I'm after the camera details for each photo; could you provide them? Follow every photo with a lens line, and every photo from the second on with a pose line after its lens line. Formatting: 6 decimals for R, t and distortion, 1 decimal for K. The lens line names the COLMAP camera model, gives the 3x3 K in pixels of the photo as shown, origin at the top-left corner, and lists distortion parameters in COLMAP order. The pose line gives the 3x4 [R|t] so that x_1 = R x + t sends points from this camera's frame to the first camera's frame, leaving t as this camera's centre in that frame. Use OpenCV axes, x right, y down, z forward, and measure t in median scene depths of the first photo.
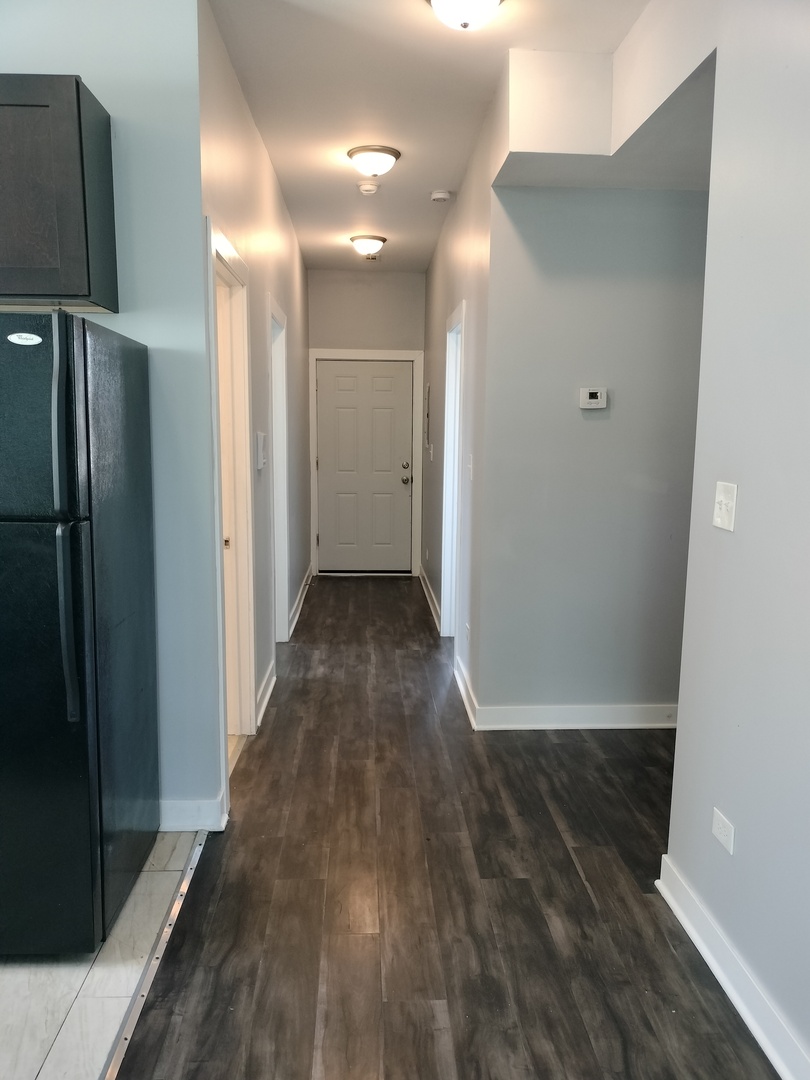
lens RADIAL K [[799.2, 0, 401.6], [0, 799.2, 548.5], [0, 0, 1]] dist [0.063078, -0.099177]
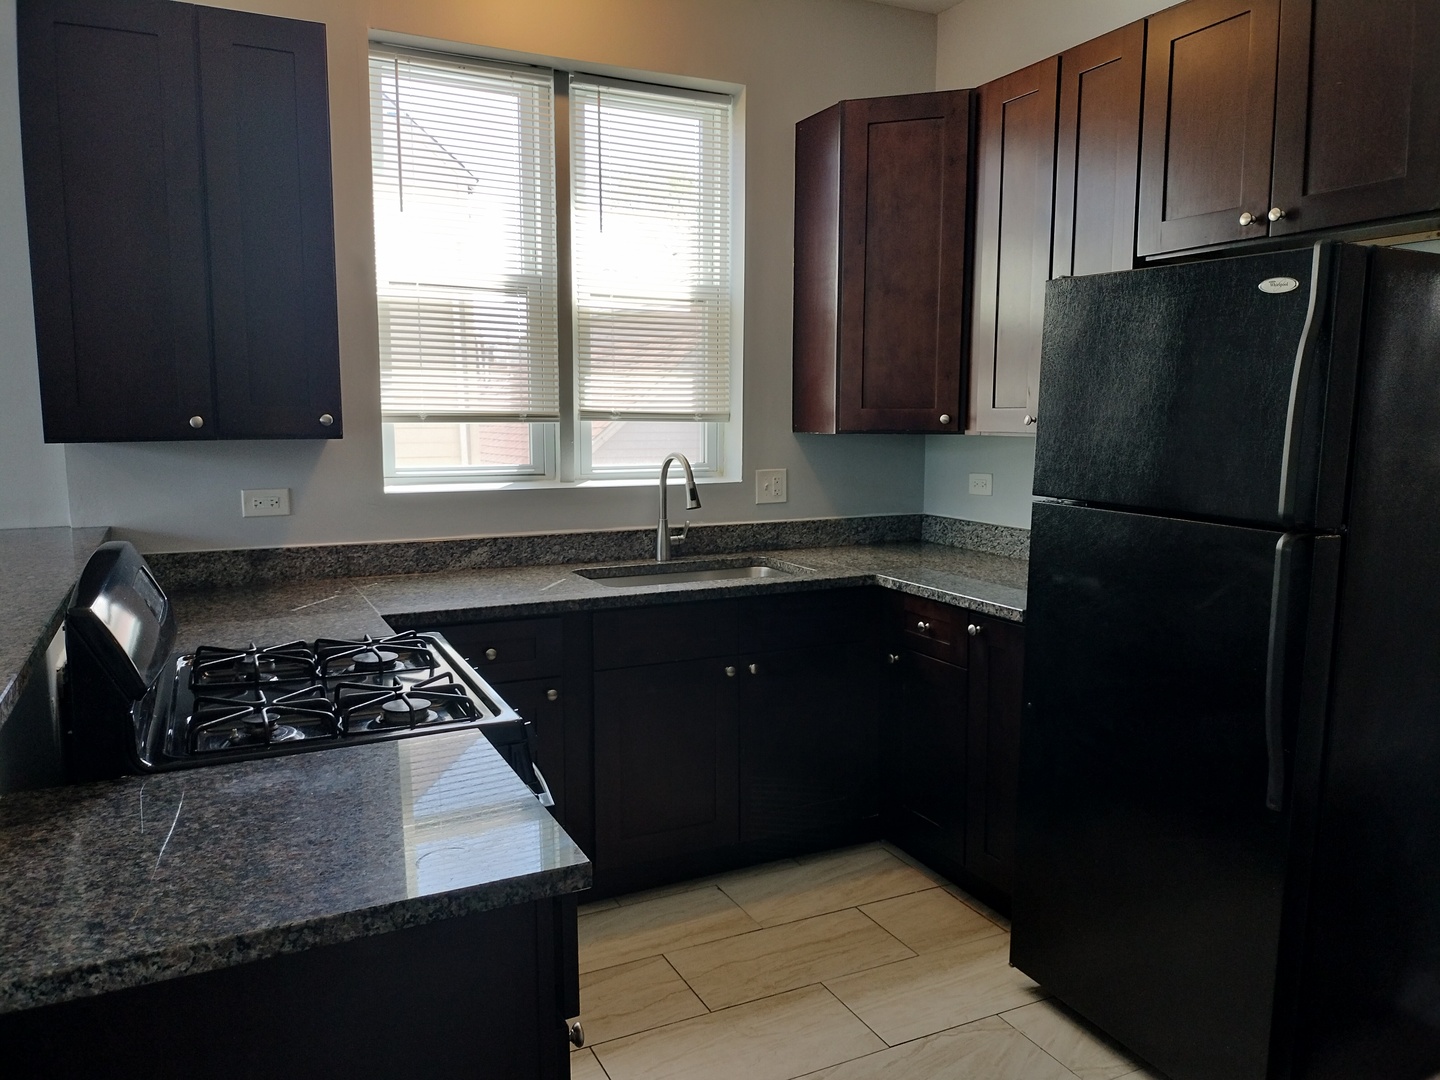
lens RADIAL K [[1065.6, 0, 718.1], [0, 1065.6, 545.6], [0, 0, 1]] dist [0.063078, -0.099177]
pose [[0.382060, 0.108598, -0.917735, 0.130795], [-0.138282, 0.988609, 0.059417, -0.003423], [0.913733, 0.104205, 0.392725, 0.072517]]
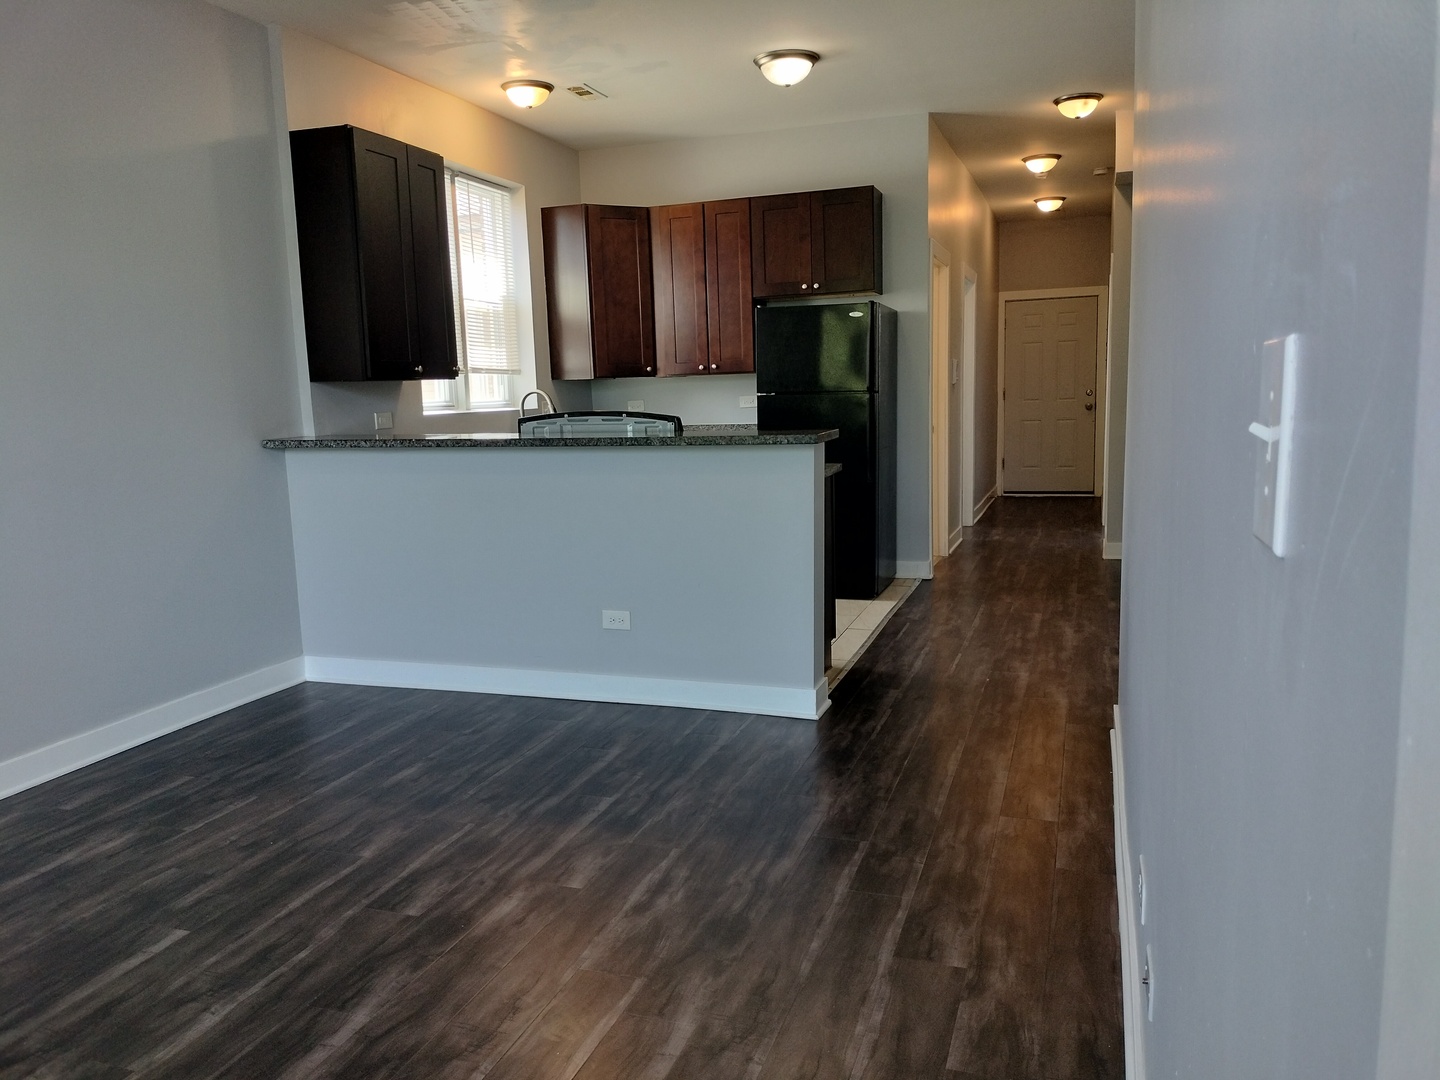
lens RADIAL K [[1065.6, 0, 709.5], [0, 1065.6, 546.8], [0, 0, 1]] dist [0.063078, -0.099177]
pose [[0.924046, 0.017701, -0.381871, 0.157434], [-0.017822, 0.999836, 0.003220, 0.193704], [0.381866, 0.003831, 0.924210, -0.949155]]
